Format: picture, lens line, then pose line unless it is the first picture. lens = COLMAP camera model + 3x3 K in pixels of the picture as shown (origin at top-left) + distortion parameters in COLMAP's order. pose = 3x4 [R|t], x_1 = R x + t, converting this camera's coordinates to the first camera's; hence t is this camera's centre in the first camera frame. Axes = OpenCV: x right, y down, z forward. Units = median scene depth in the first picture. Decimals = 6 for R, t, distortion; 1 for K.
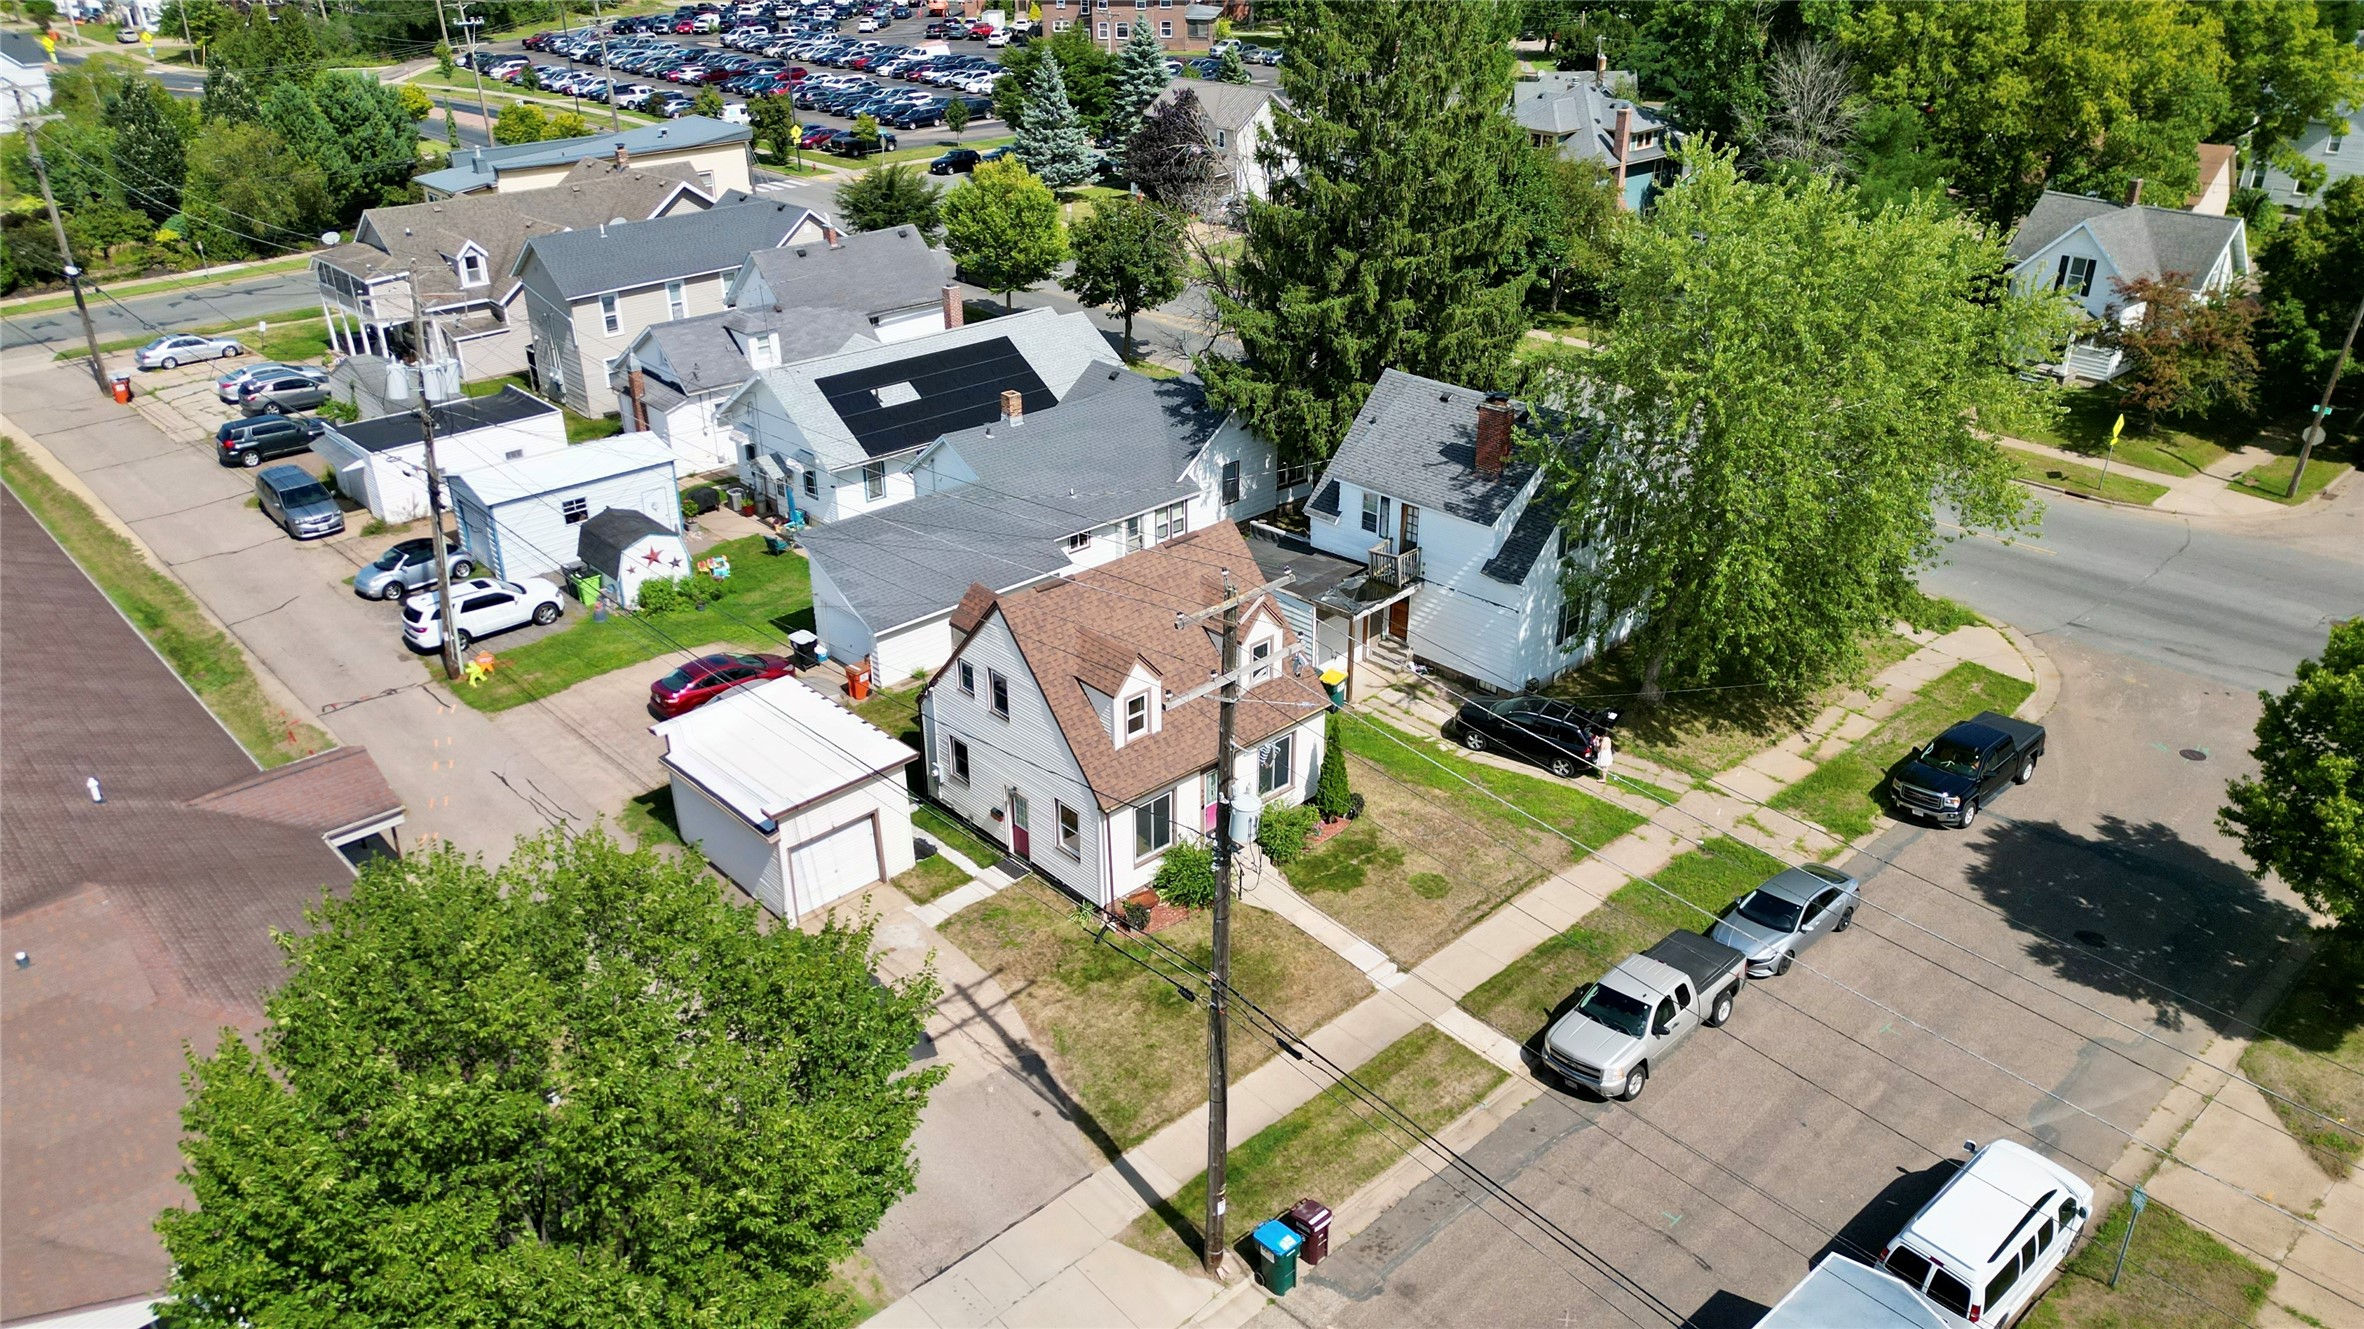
lens RADIAL K [[1648.8, 0, 1179.2], [0, 1648.8, 660.4], [0, 0, 1]] dist [0.092136, -0.095856]
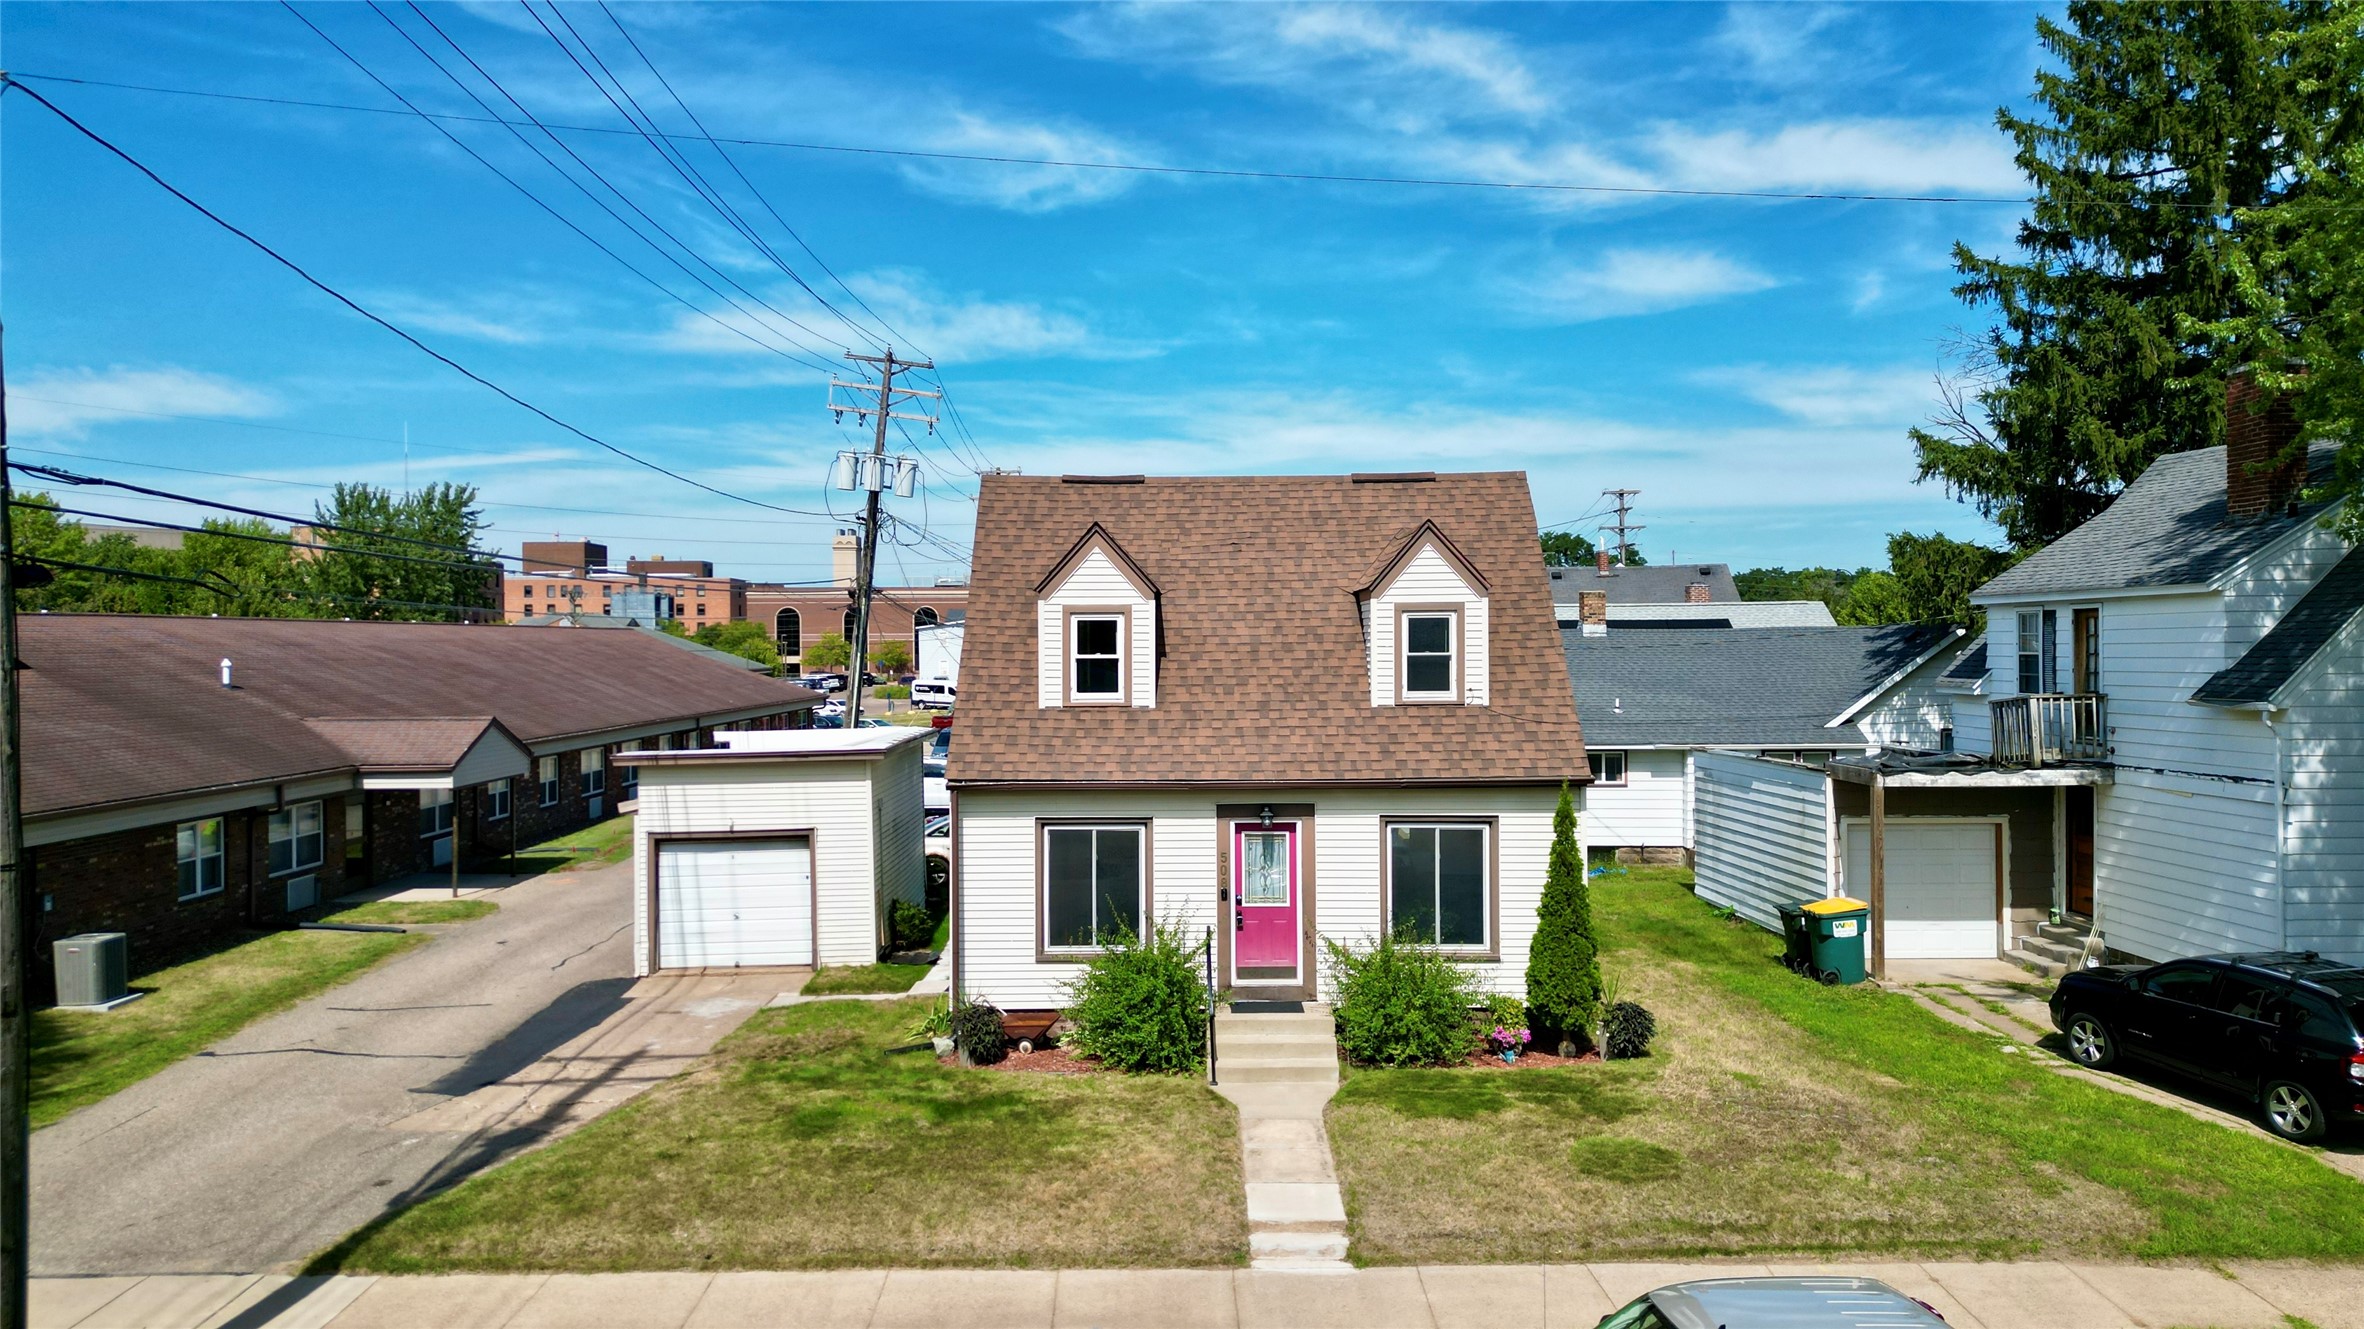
lens RADIAL K [[1652.2, 0, 1179.3], [0, 1652.2, 653.5], [0, 0, 1]] dist [0.095627, -0.107339]
pose [[0.733111, 0.004307, -0.680096, 0.313015], [-0.299341, 0.899956, -0.316976, 0.170312], [0.610691, 0.435959, 0.661057, 0.582274]]
